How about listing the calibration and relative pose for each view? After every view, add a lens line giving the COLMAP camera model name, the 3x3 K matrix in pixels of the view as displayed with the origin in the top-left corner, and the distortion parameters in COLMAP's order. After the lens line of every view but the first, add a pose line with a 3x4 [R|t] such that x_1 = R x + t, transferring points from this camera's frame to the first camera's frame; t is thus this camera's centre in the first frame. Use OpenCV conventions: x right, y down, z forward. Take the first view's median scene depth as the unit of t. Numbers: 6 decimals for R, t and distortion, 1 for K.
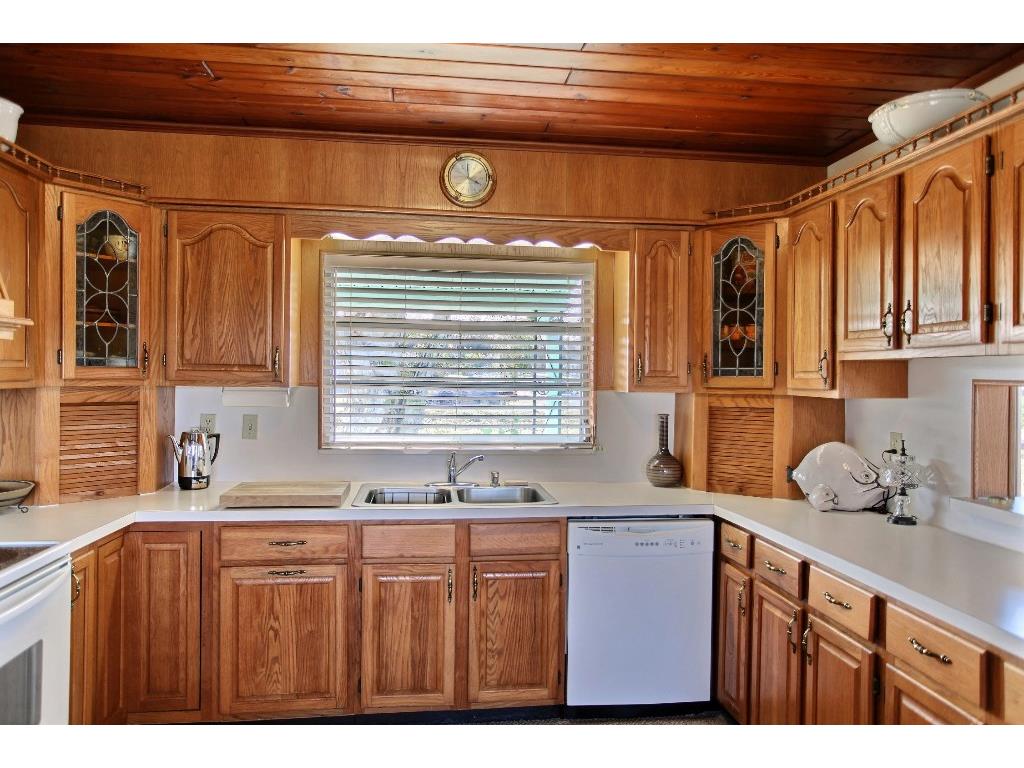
lens RADIAL K [[730.3, 0, 512.0], [0, 730.3, 384.0], [0, 0, 1]] dist [-0.053647, 0.074199]
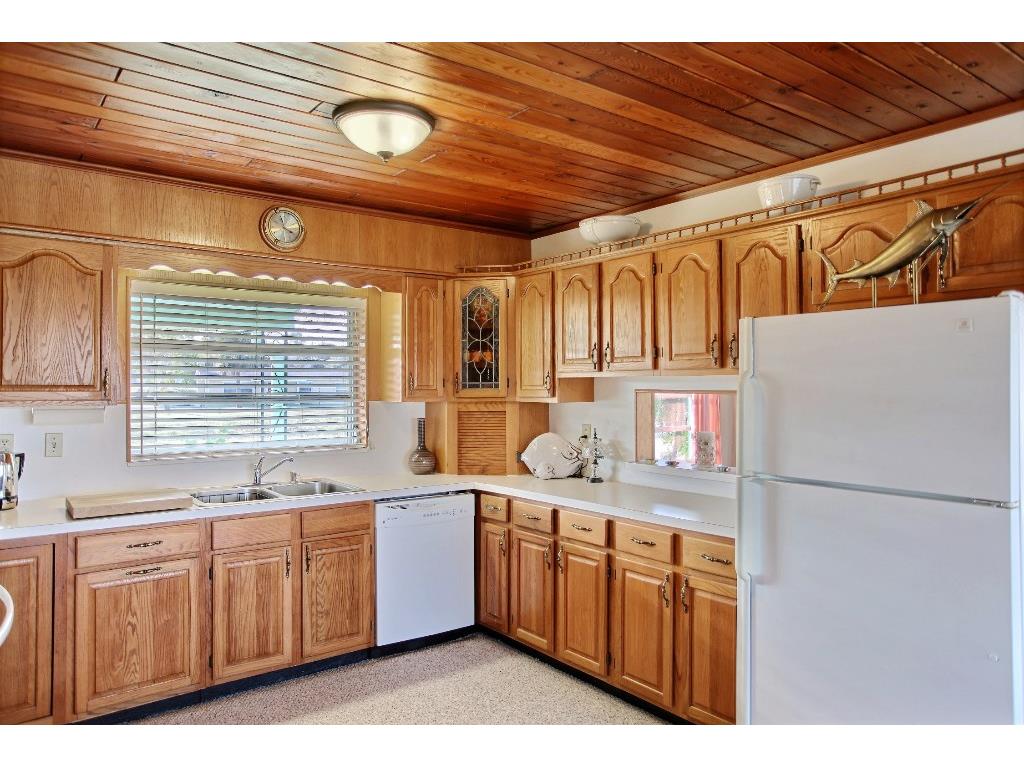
lens RADIAL K [[730.3, 0, 512.0], [0, 730.3, 384.0], [0, 0, 1]] dist [-0.053647, 0.074199]
pose [[0.862540, -0.012021, 0.505845, -0.371763], [0.017209, 0.999836, -0.005584, -0.011580], [-0.505696, 0.013521, 0.862606, -0.244004]]
